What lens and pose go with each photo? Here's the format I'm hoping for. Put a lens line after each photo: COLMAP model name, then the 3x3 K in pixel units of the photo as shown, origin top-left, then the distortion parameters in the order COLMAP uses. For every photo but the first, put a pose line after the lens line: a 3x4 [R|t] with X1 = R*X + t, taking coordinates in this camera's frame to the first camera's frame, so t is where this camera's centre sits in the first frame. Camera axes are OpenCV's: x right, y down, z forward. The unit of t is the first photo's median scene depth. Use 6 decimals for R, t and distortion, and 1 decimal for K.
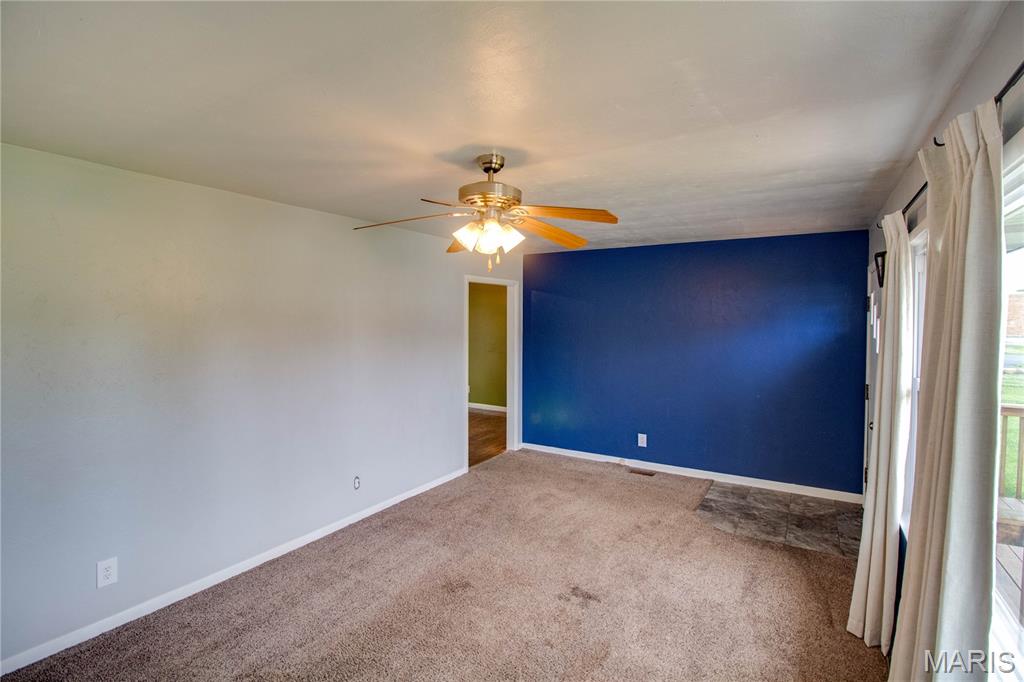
lens RADIAL K [[483.4, 0, 511.8], [0, 483.4, 333.0], [0, 0, 1]] dist [0.000613, -0.011185]
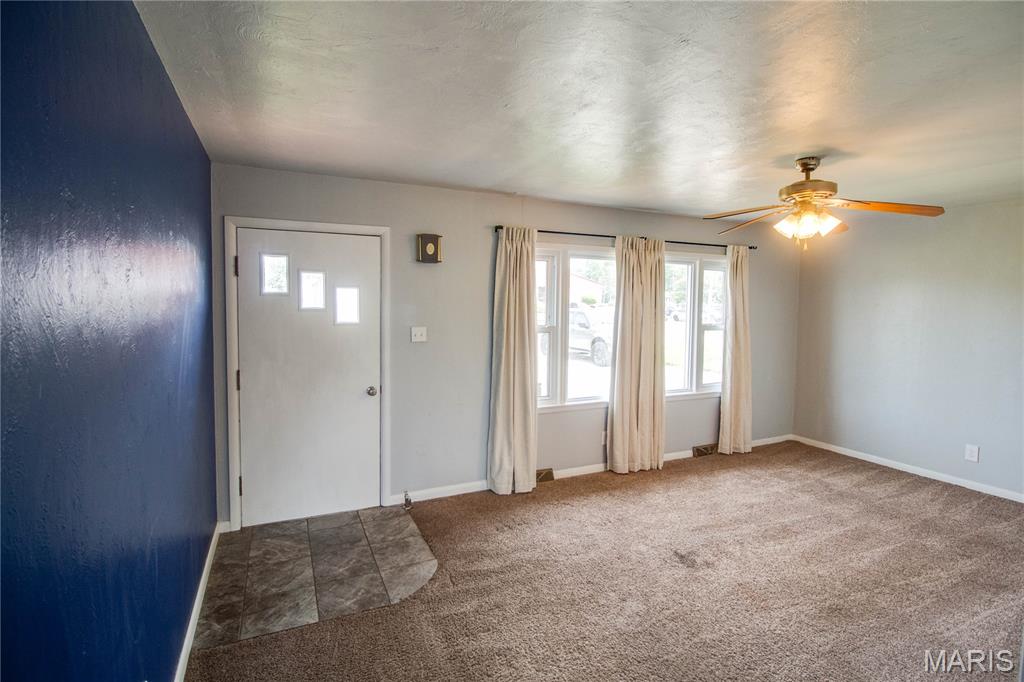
lens RADIAL K [[497.1, 0, 516.0], [0, 497.1, 329.6], [0, 0, 1]] dist [-0.005280, -0.010725]
pose [[-0.844736, -0.038942, 0.533765, -0.065431], [0.002808, 0.997013, 0.077184, -0.019451], [-0.535176, 0.066699, -0.842103, 1.534531]]
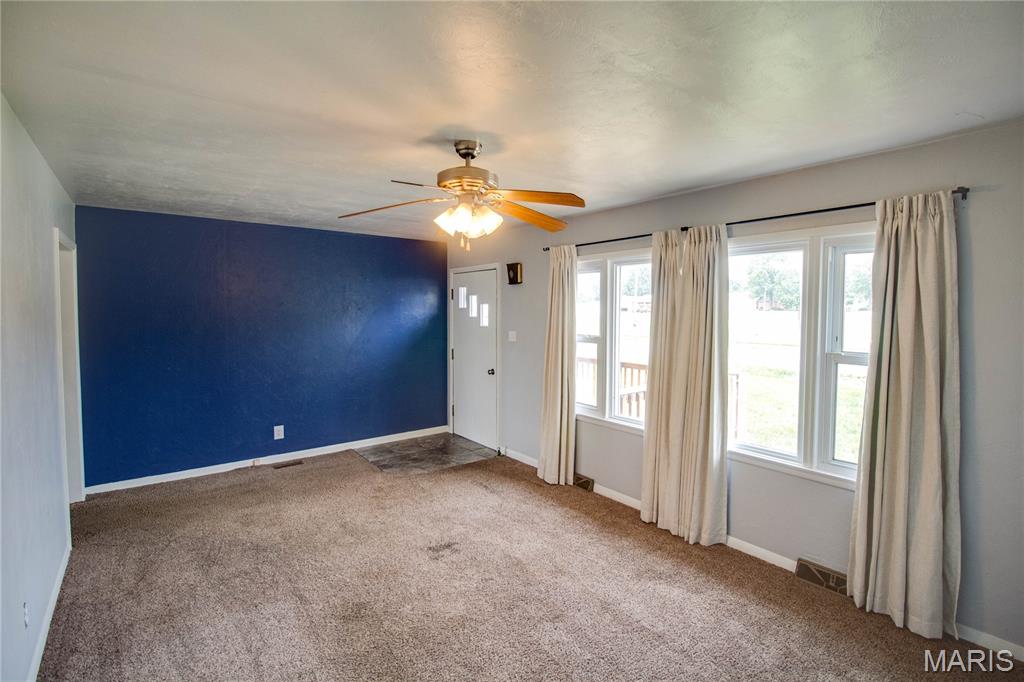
lens RADIAL K [[483.4, 0, 511.8], [0, 483.4, 333.0], [0, 0, 1]] dist [0.000613, -0.011185]
pose [[0.345995, -0.050554, 0.936873, -0.621033], [0.025853, 0.998682, 0.044342, -0.002467], [-0.937880, 0.008879, 0.346846, 0.340186]]
